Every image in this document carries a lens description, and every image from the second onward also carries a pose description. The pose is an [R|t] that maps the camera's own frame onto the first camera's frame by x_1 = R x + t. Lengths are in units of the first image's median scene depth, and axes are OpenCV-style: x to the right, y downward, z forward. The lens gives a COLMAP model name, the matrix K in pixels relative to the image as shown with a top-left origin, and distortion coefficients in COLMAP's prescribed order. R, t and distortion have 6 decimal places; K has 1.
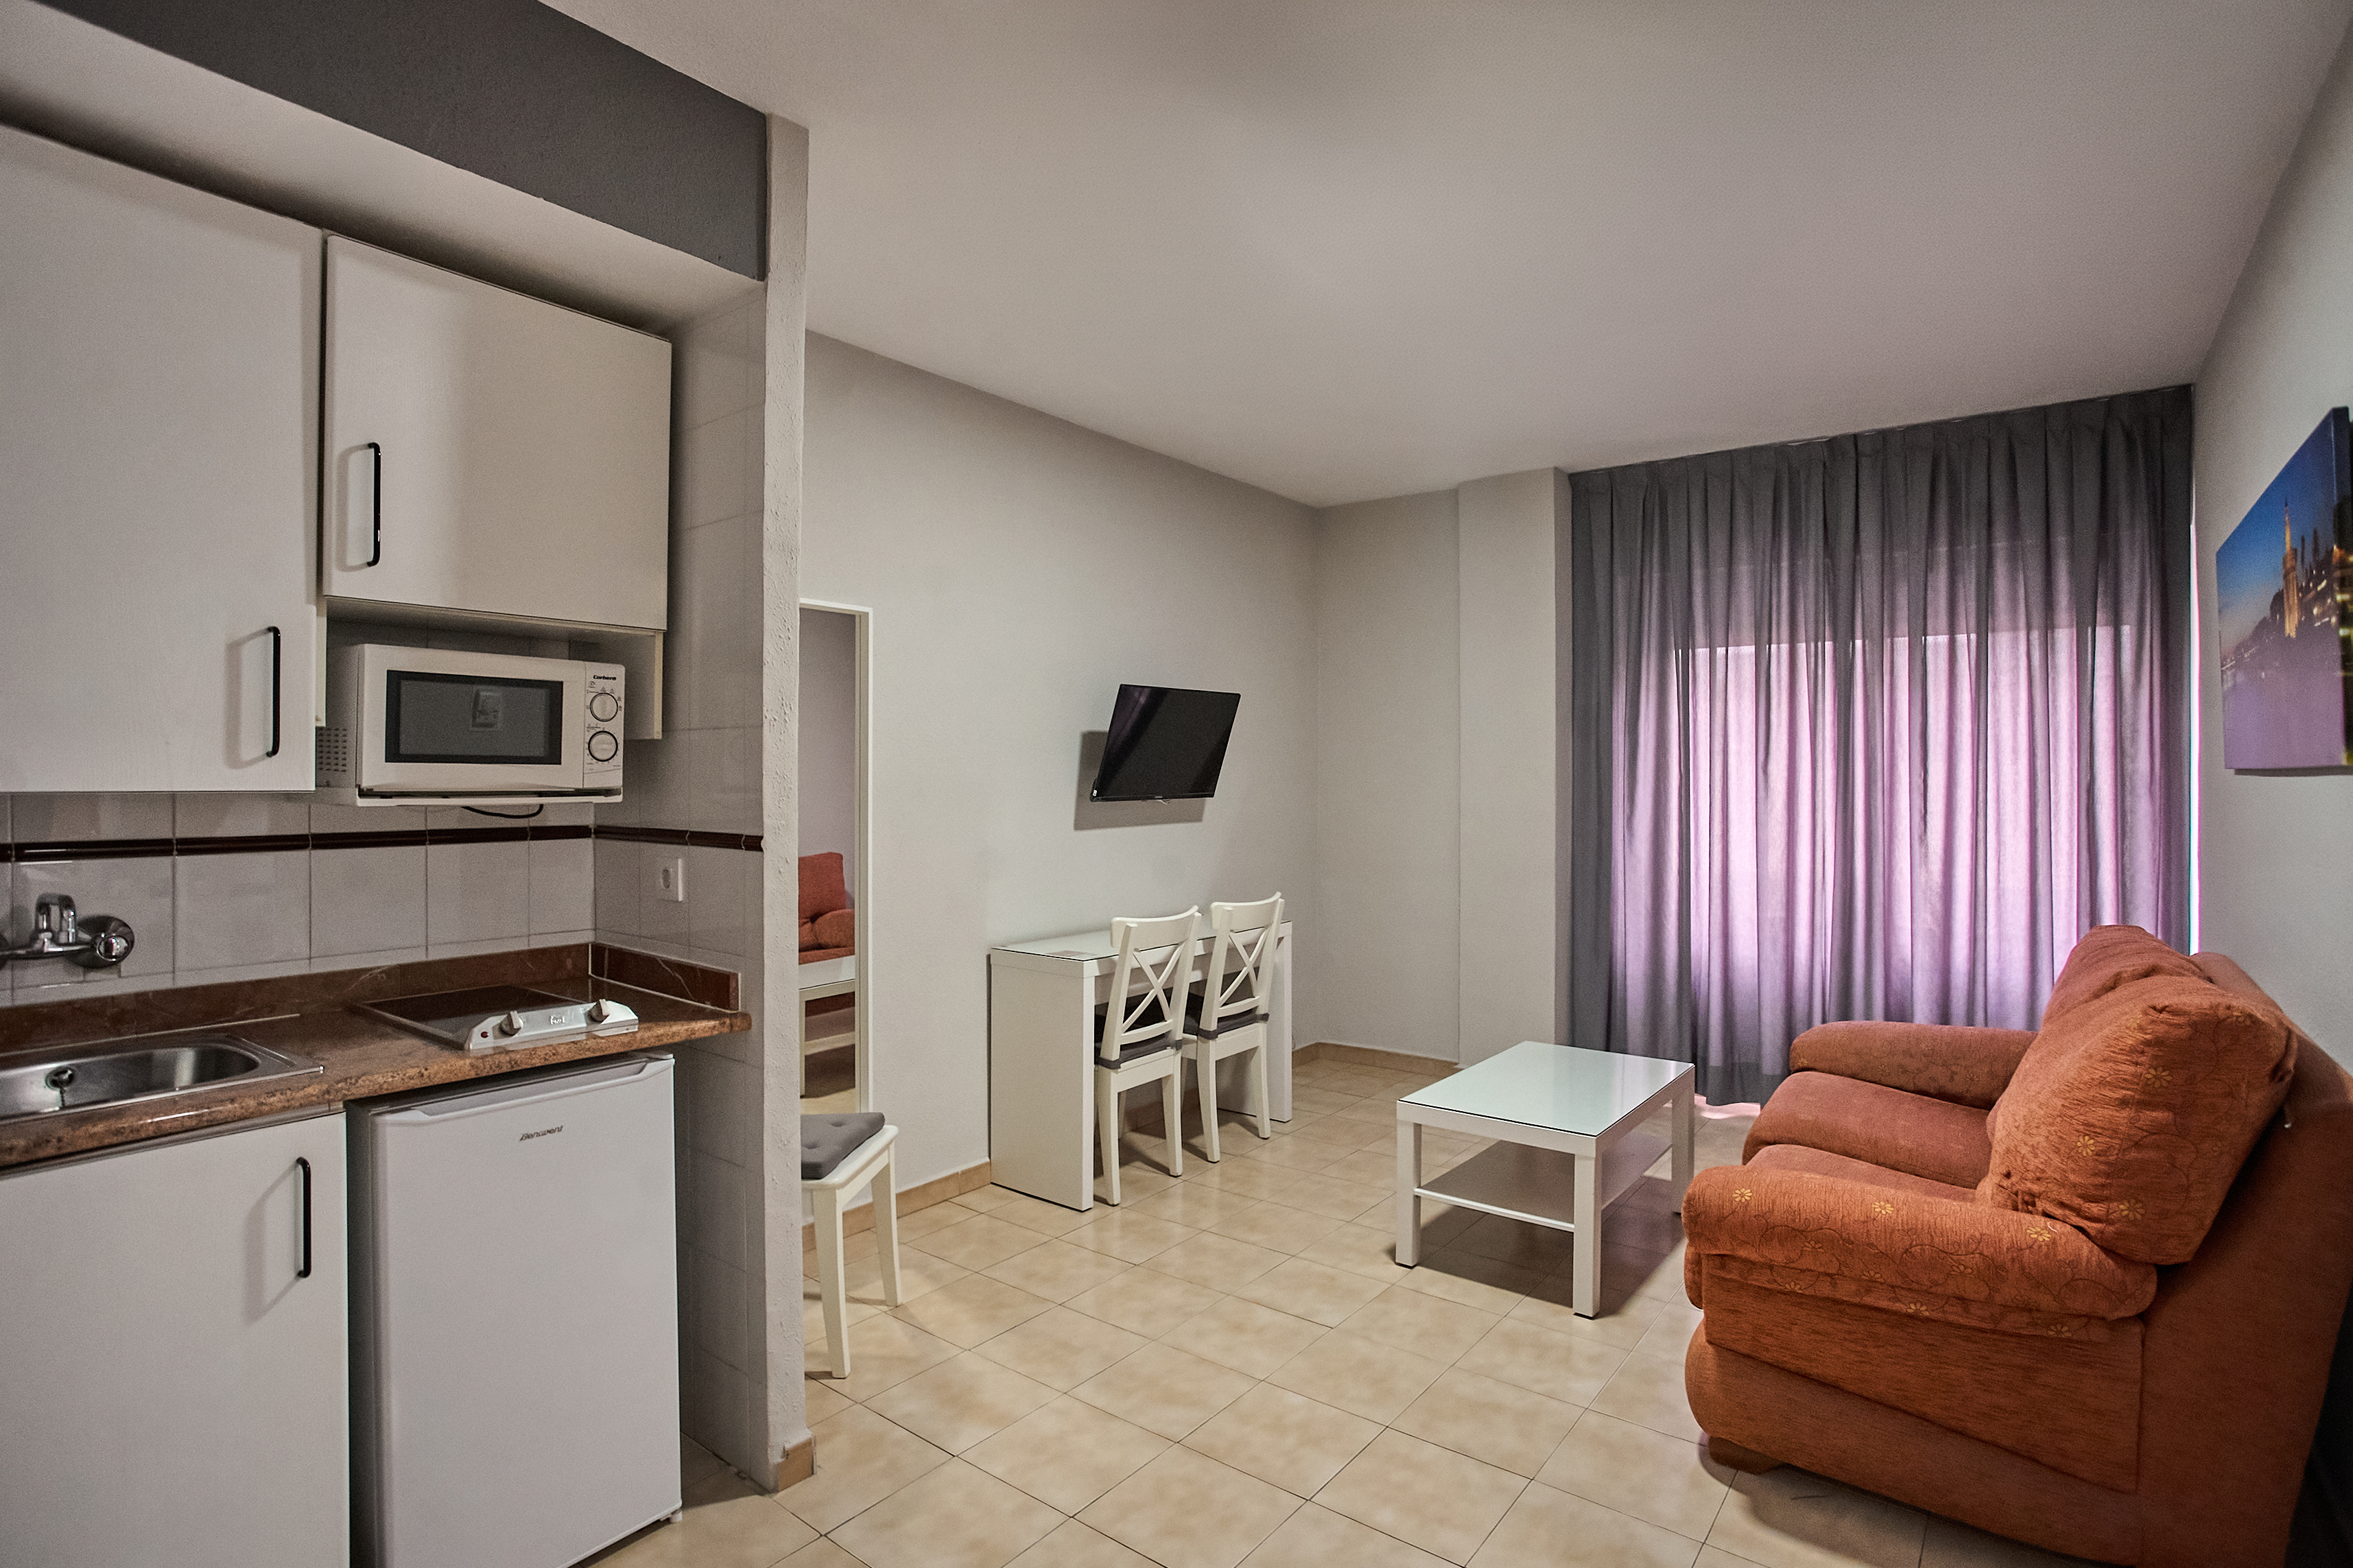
lens RADIAL K [[1244.9, 0, 1247.5], [0, 1244.9, 814.7], [0, 0, 1]] dist [-0.083885, 0.042848]
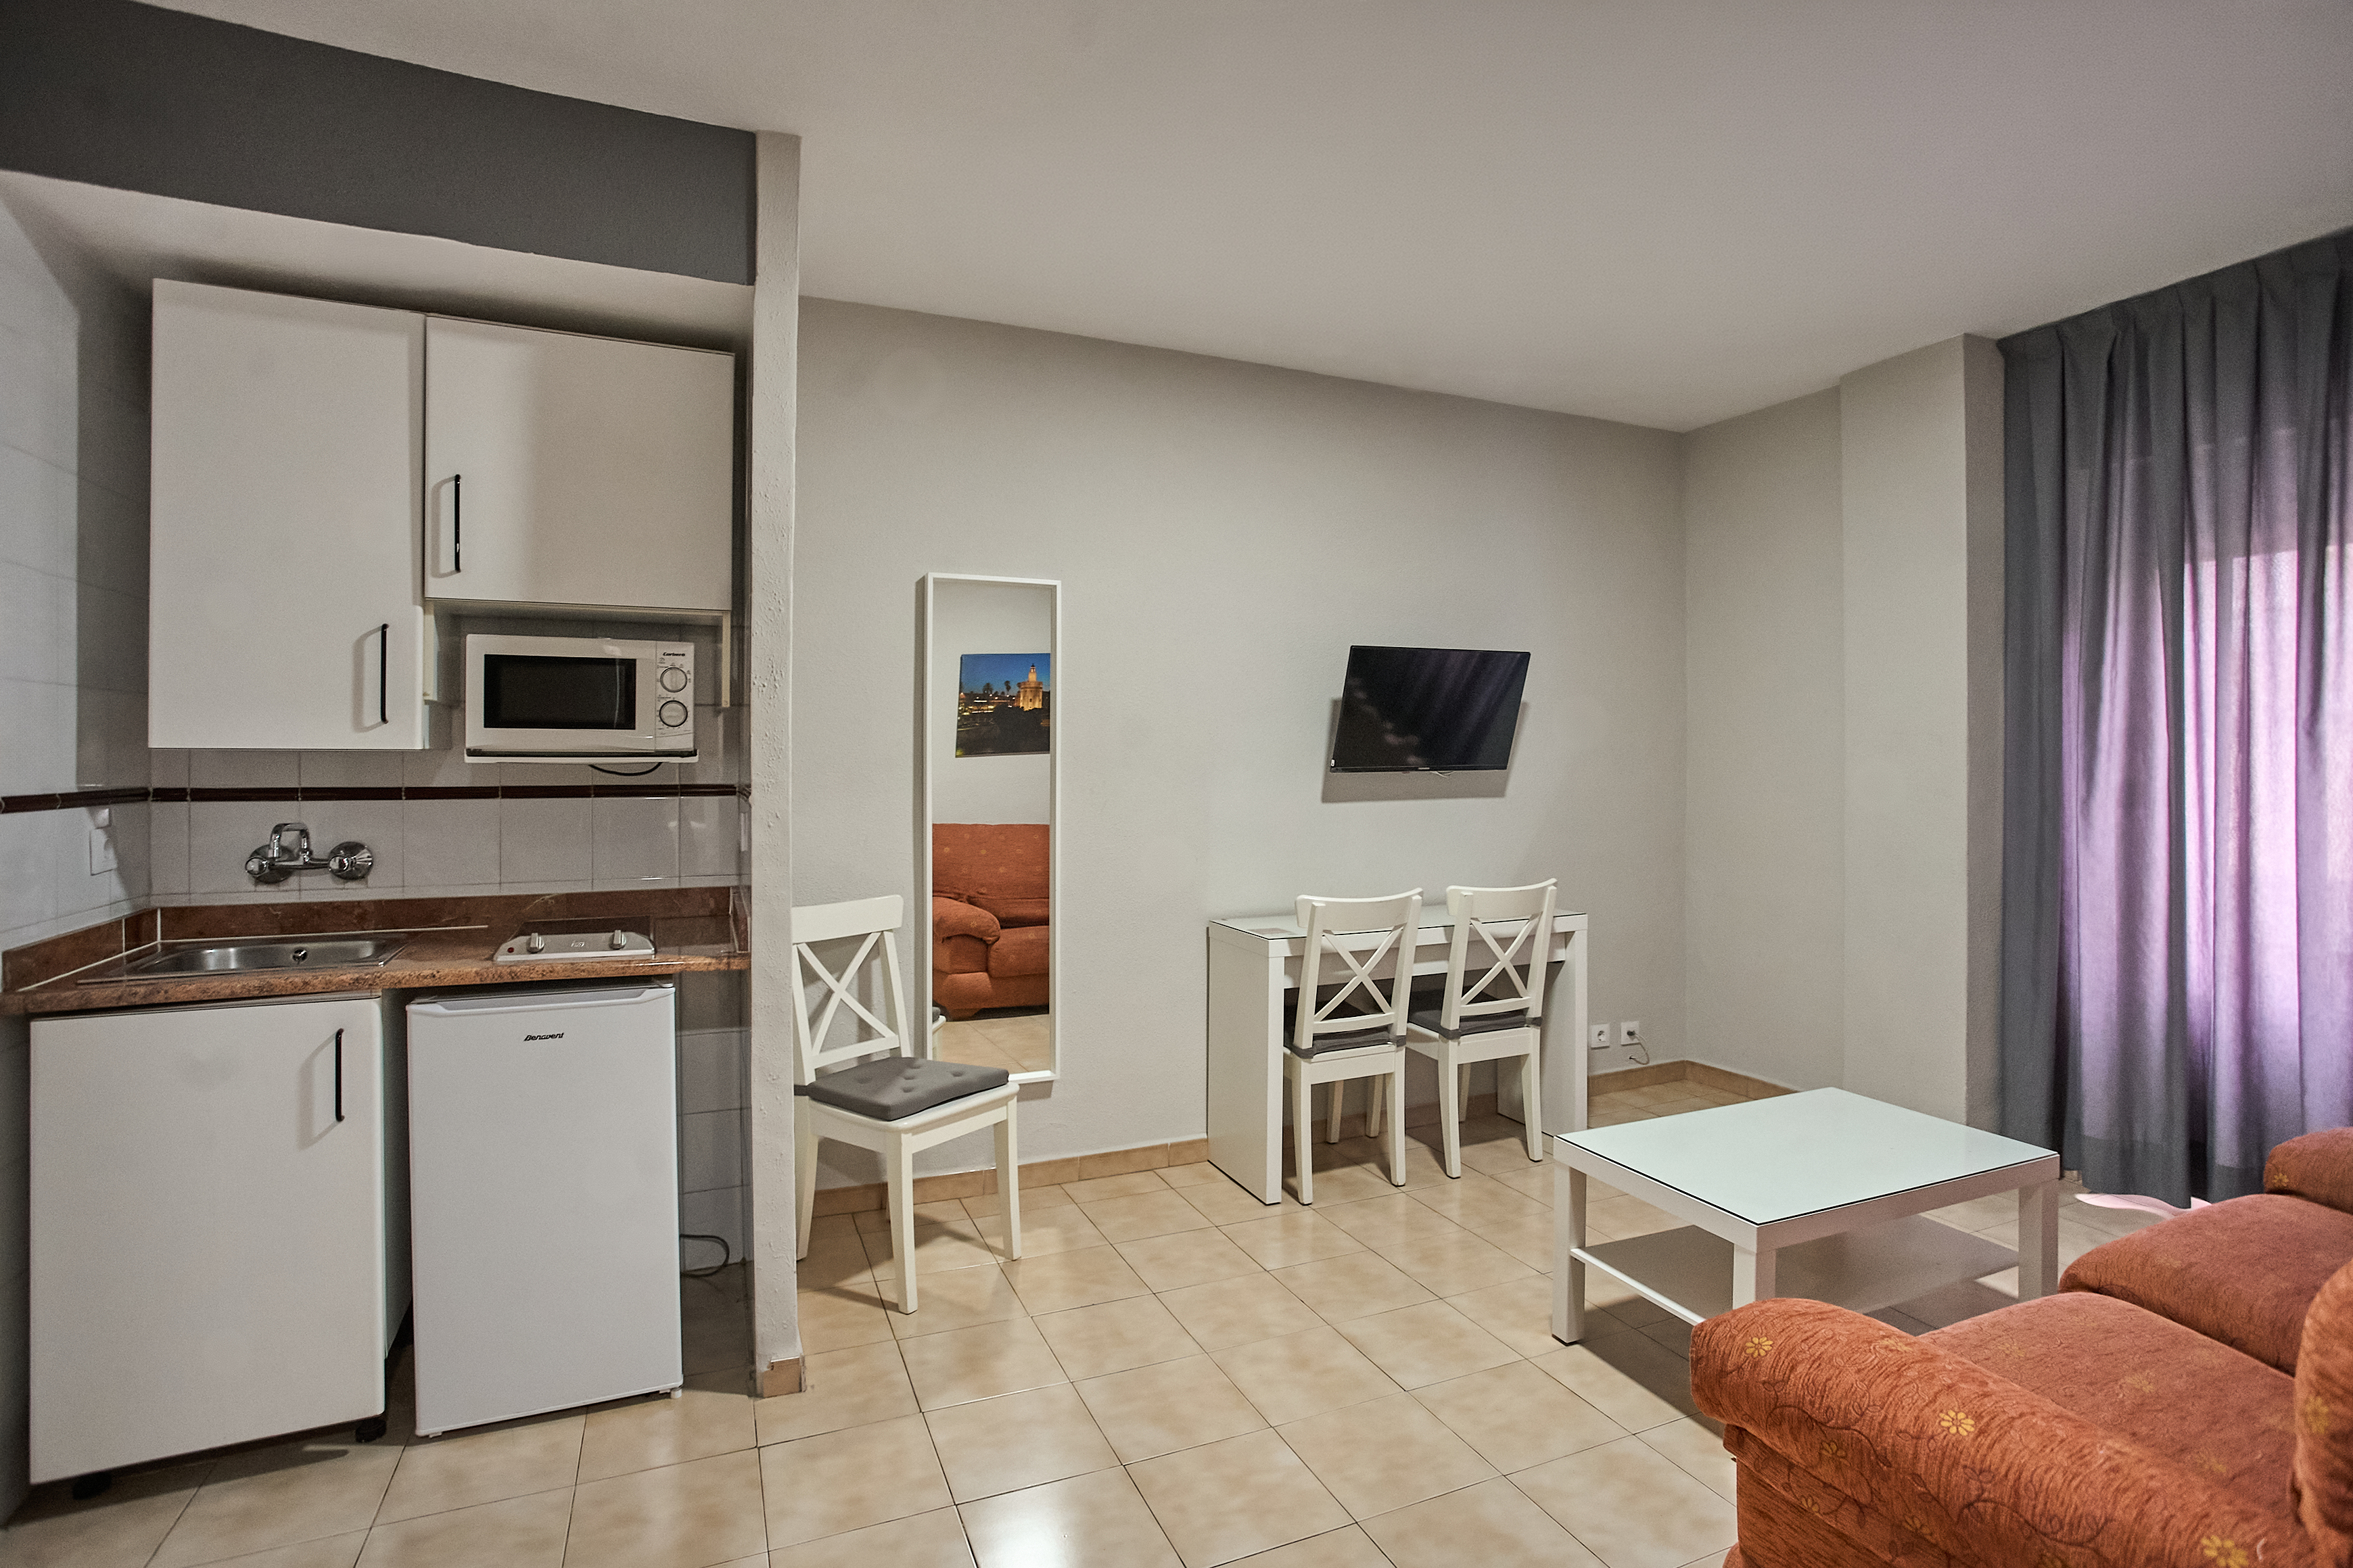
lens RADIAL K [[1238.8, 0, 1234.8], [0, 1238.8, 792.8], [0, 0, 1]] dist [-0.072113, 0.036431]
pose [[0.852317, 0.013432, -0.522852, 0.427983], [-0.015506, 0.999880, 0.000411, 0.008023], [0.522795, 0.007756, 0.852423, 0.233845]]
